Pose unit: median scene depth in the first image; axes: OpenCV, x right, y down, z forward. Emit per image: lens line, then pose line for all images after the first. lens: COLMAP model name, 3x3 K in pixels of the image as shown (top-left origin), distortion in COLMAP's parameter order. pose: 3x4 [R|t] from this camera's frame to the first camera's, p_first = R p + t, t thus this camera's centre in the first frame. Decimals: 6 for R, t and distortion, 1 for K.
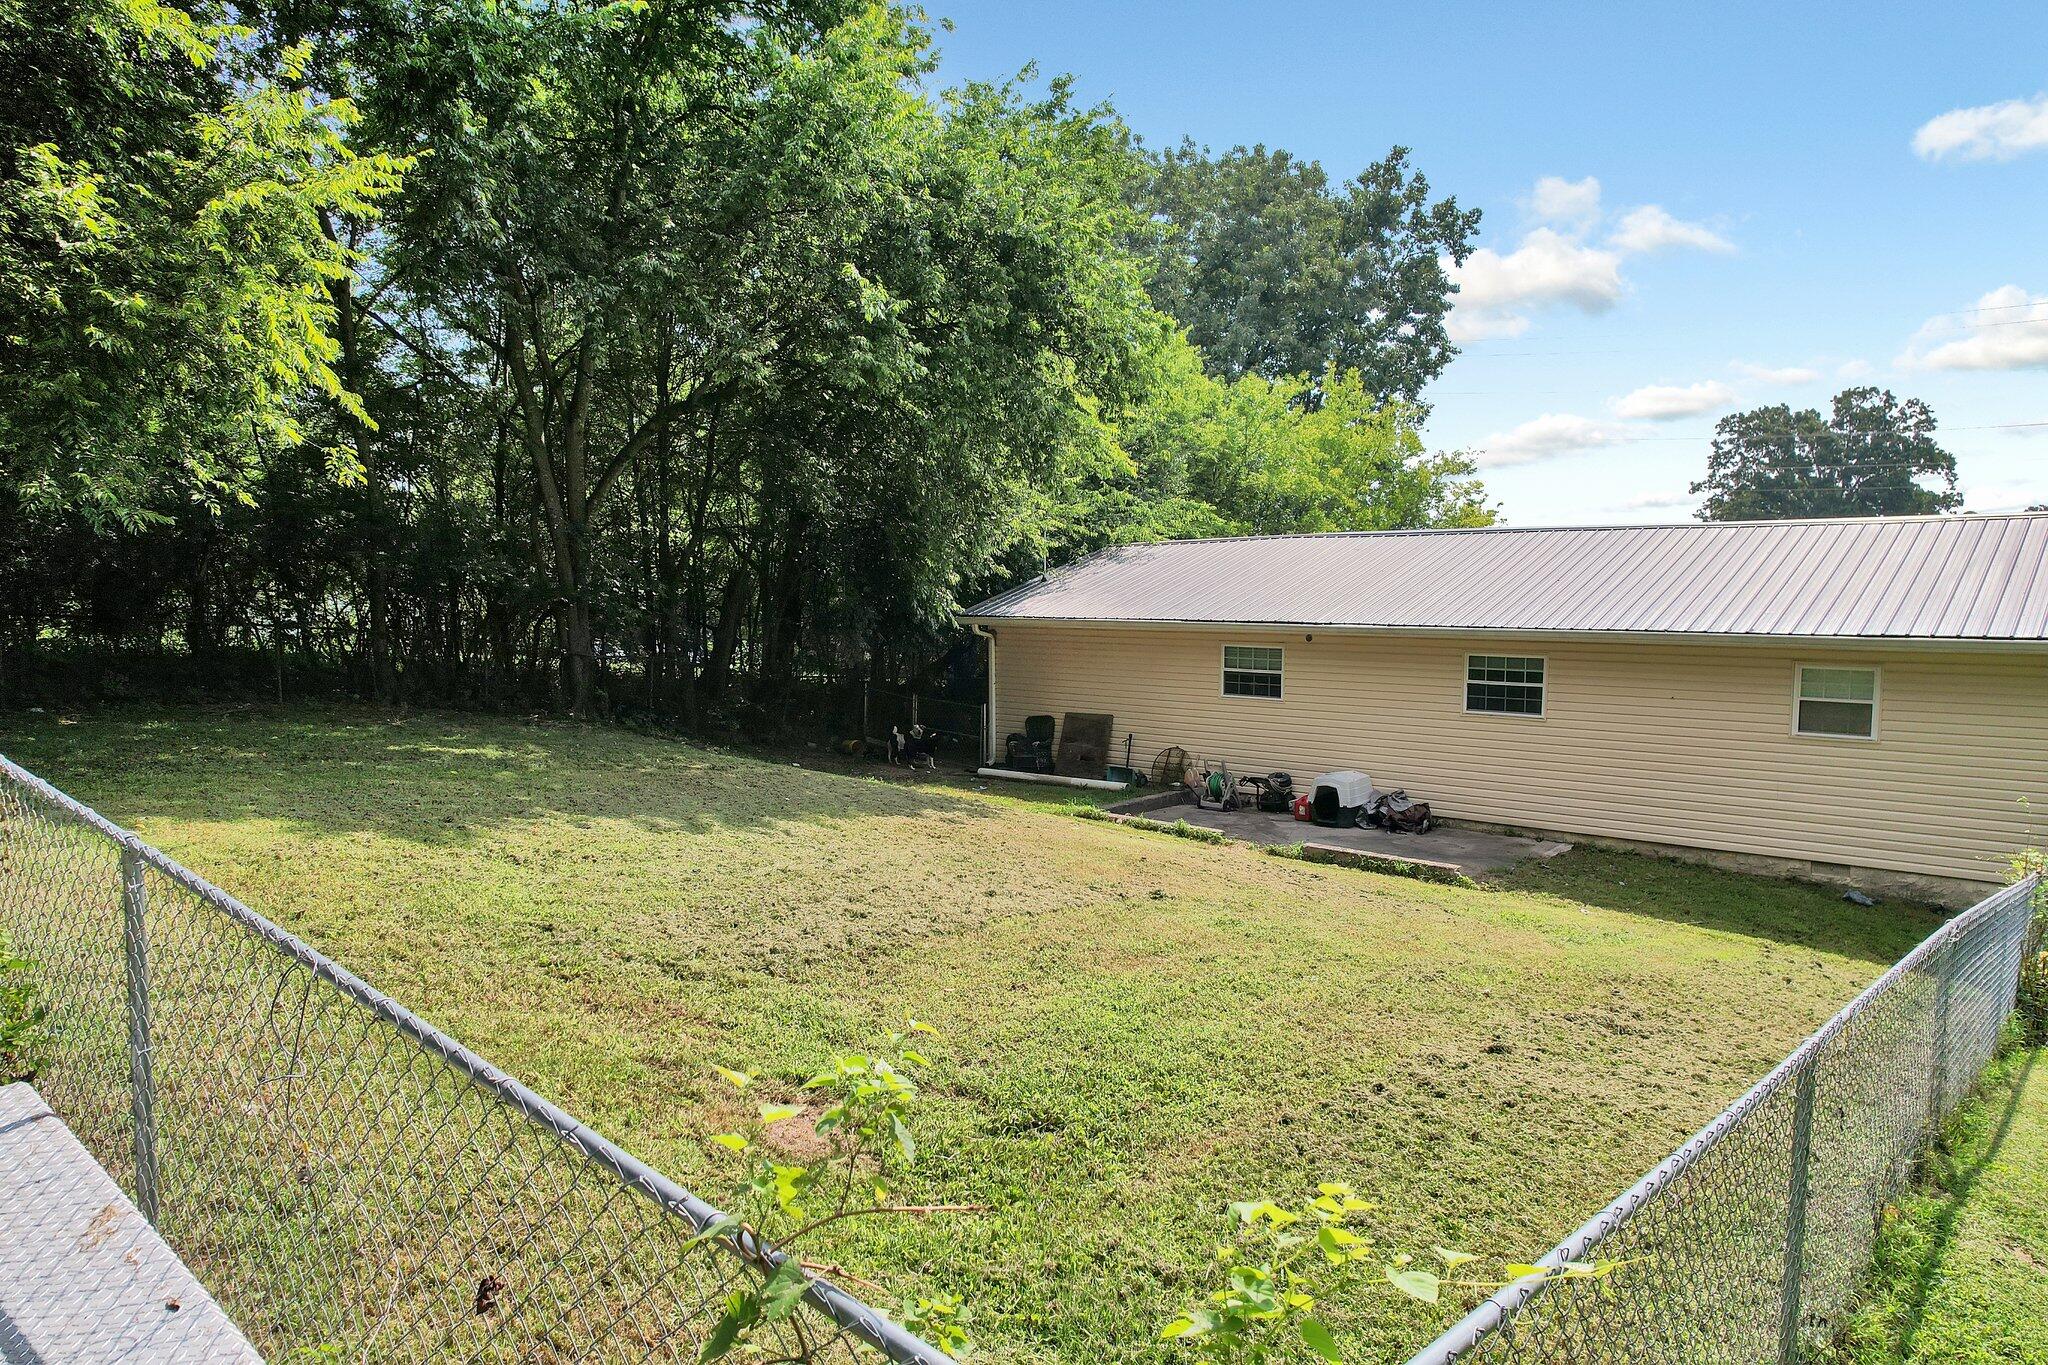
lens RADIAL K [[1302.5, 0, 1028.4], [0, 1302.5, 682.3], [0, 0, 1]] dist [-0.062865, 0.050184]
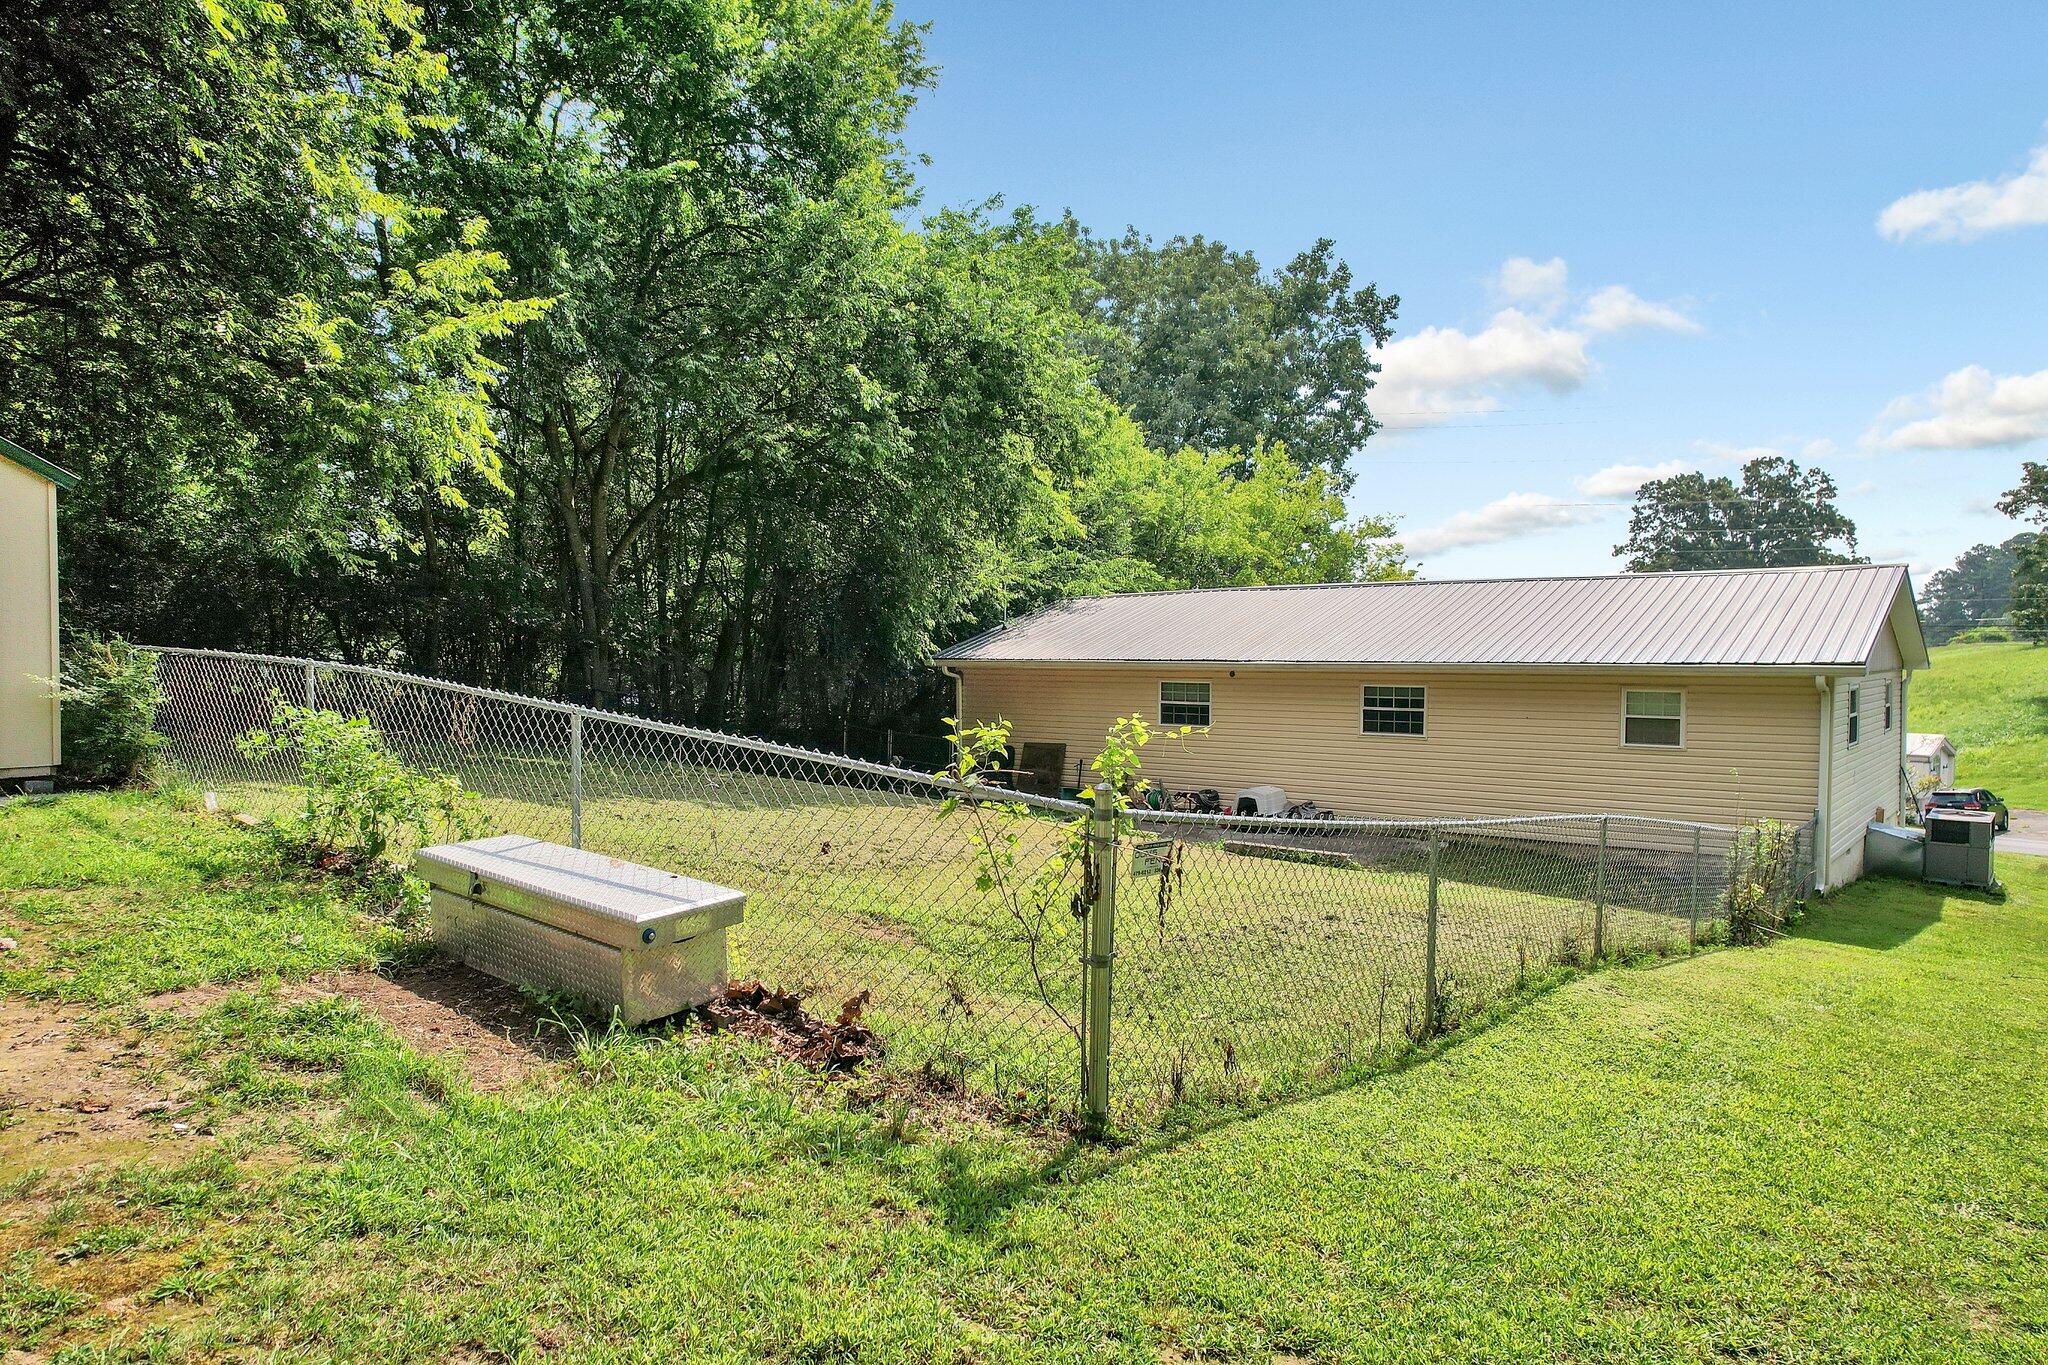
lens RADIAL K [[1302.5, 0, 1038.6], [0, 1302.5, 666.7], [0, 0, 1]] dist [-0.062865, 0.050184]
pose [[0.998963, -0.001640, 0.045502, -0.009324], [0.004367, 0.998195, -0.059892, 0.021451], [-0.045321, 0.060029, 0.997167, -0.122243]]
